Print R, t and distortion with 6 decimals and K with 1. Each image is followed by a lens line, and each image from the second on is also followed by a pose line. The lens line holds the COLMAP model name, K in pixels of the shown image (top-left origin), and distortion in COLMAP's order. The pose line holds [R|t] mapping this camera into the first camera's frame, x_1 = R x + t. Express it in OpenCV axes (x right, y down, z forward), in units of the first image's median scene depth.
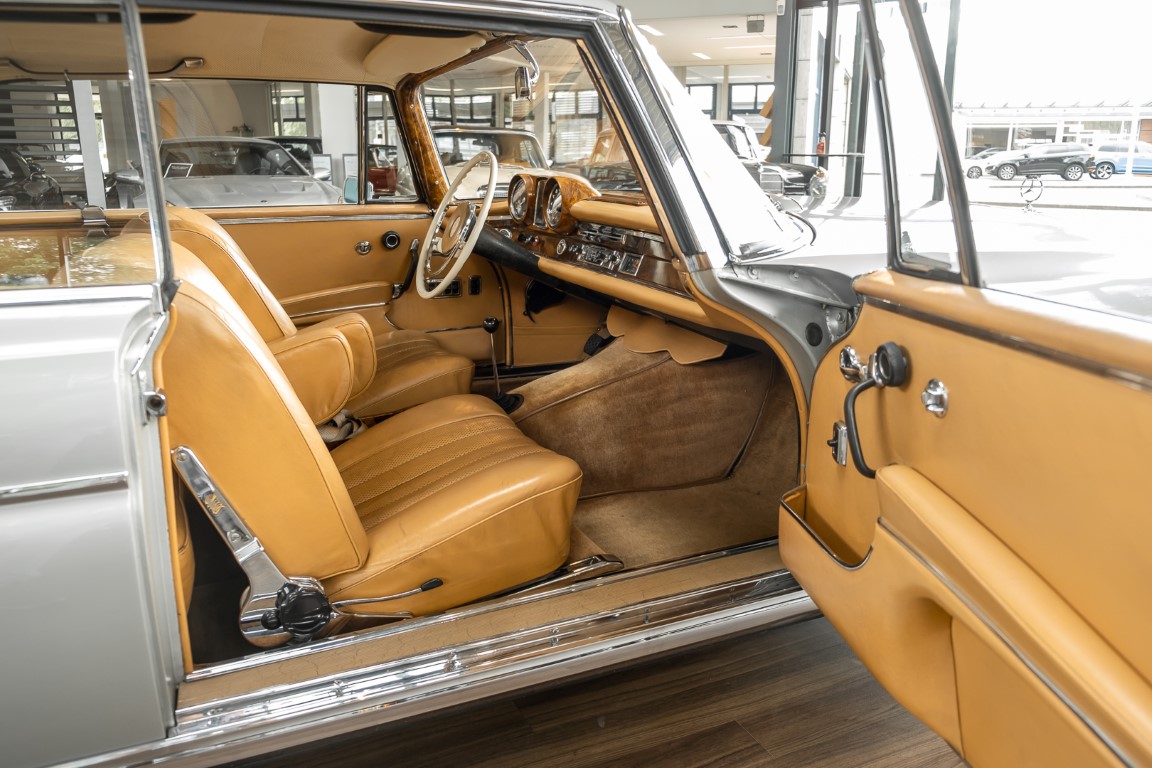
lens RADIAL K [[923.1, 0, 576.0], [0, 923.1, 384.0], [0, 0, 1]] dist [-0.024660, -0.003969]
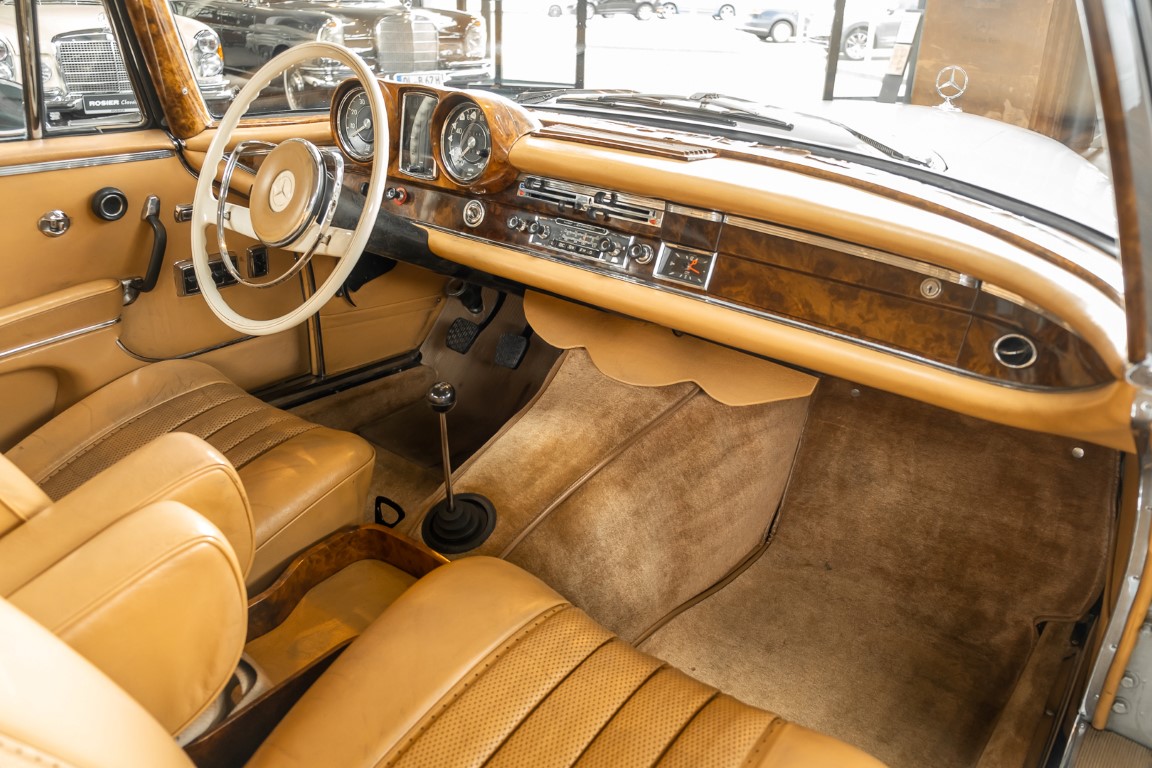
lens RADIAL K [[900.5, 0, 576.0], [0, 900.5, 384.0], [0, 0, 1]] dist [0.008291, 0.004489]
pose [[0.899850, -0.153974, 0.408120, -0.222055], [0.081708, 0.978565, 0.189034, -0.155531], [-0.428478, -0.136755, 0.893143, 0.474210]]
